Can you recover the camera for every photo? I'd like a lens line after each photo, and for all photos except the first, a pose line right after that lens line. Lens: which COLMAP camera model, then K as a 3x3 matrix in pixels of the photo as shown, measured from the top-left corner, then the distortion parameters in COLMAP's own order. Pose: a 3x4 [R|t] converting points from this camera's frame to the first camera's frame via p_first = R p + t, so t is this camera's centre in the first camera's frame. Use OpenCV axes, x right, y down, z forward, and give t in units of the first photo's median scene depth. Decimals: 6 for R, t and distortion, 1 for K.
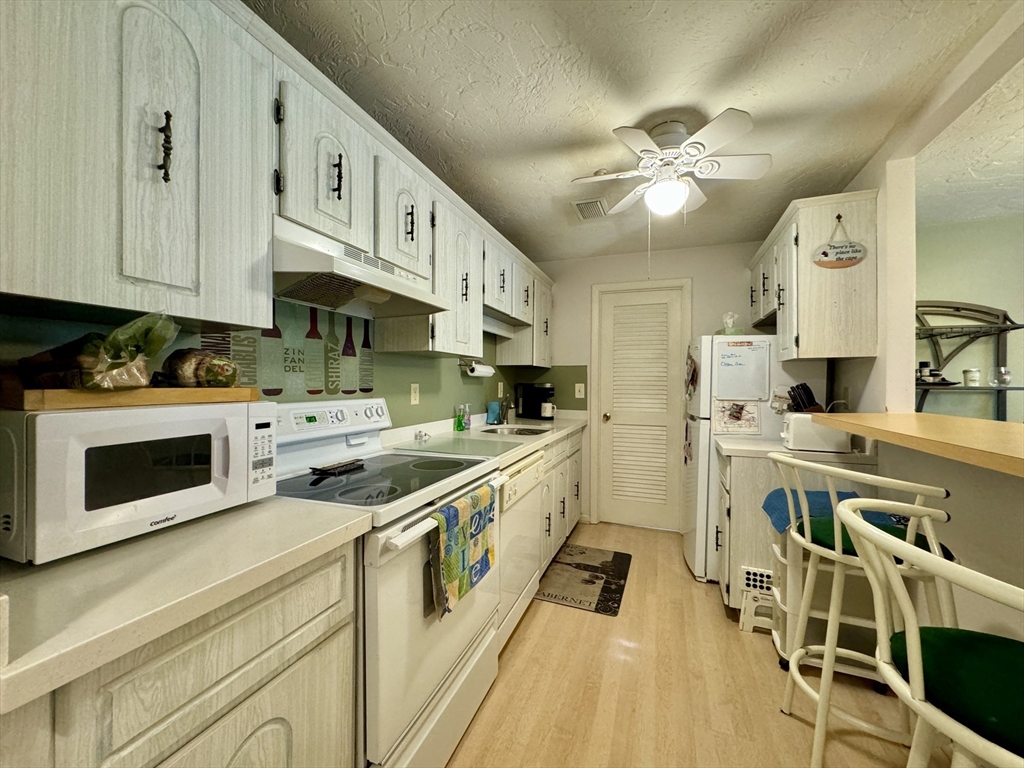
lens RADIAL K [[405.7, 0, 512.0], [0, 405.7, 384.0], [0, 0, 1]] dist [-0.001203, 0.000093]
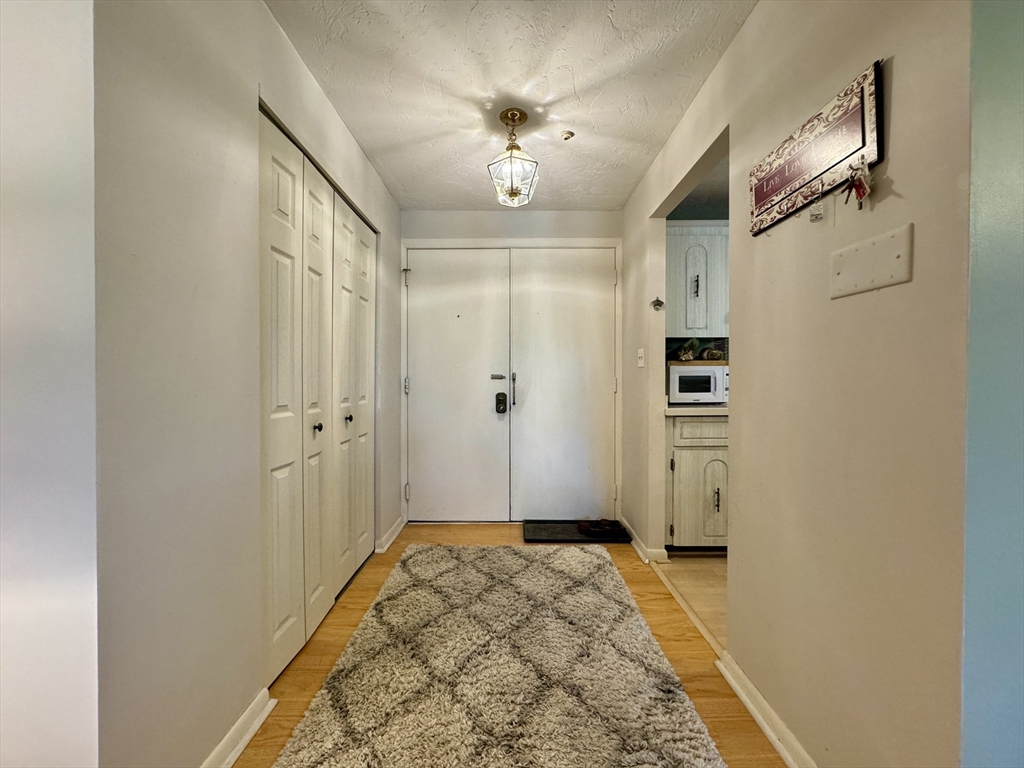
lens RADIAL K [[405.7, 0, 512.0], [0, 405.7, 384.0], [0, 0, 1]] dist [-0.001203, 0.000093]
pose [[0.352791, 0.001393, -0.935701, 0.815226], [0.001322, 0.999997, 0.001987, 0.094429], [0.935701, -0.001938, 0.352789, -0.753365]]
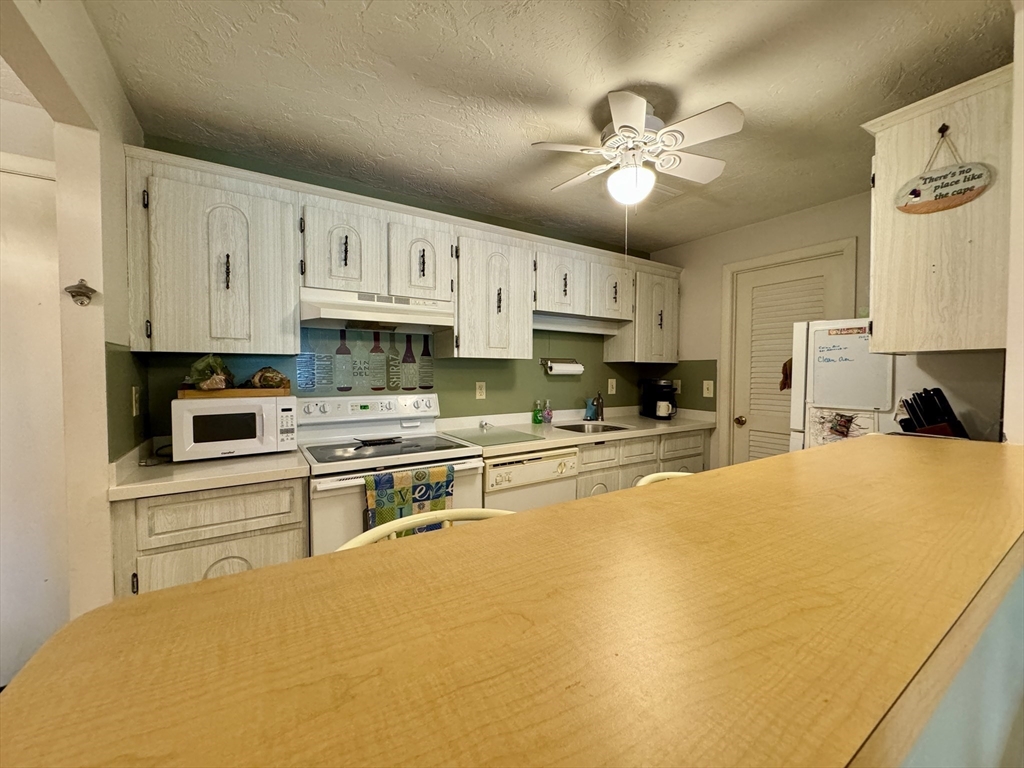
lens RADIAL K [[405.7, 0, 512.0], [0, 405.7, 384.0], [0, 0, 1]] dist [-0.001203, 0.000093]
pose [[0.804808, 0.014963, -0.593347, 0.745791], [-0.000142, 0.999687, 0.025017, -0.033573], [0.593535, -0.020049, 0.804558, 0.094432]]
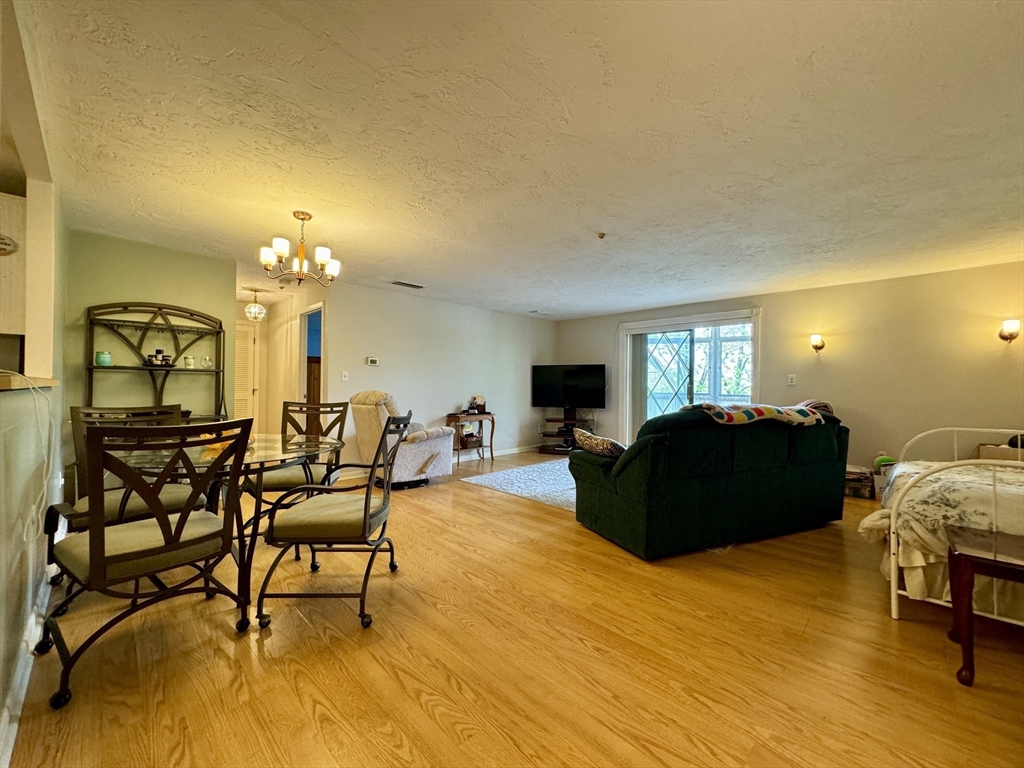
lens RADIAL K [[405.7, 0, 512.0], [0, 405.7, 384.0], [0, 0, 1]] dist [-0.001203, 0.000093]
pose [[0.409532, 0.003784, 0.912288, 0.435459], [-0.011478, 0.999934, 0.001005, 0.066485], [-0.912224, -0.010883, 0.409548, -0.928636]]
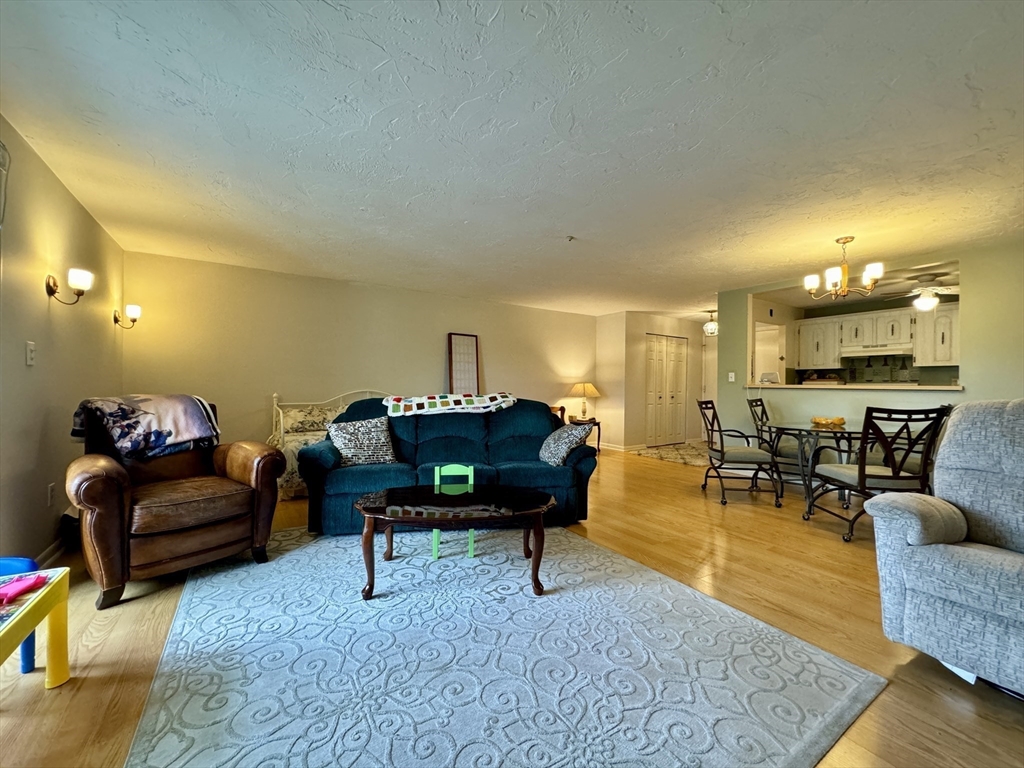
lens RADIAL K [[405.7, 0, 512.0], [0, 405.7, 384.0], [0, 0, 1]] dist [-0.001203, 0.000093]
pose [[-0.586737, -0.010750, -0.809706, 4.095812], [-0.014497, 0.999891, -0.002770, 0.097033], [0.809648, 0.010113, -0.586829, 0.406127]]
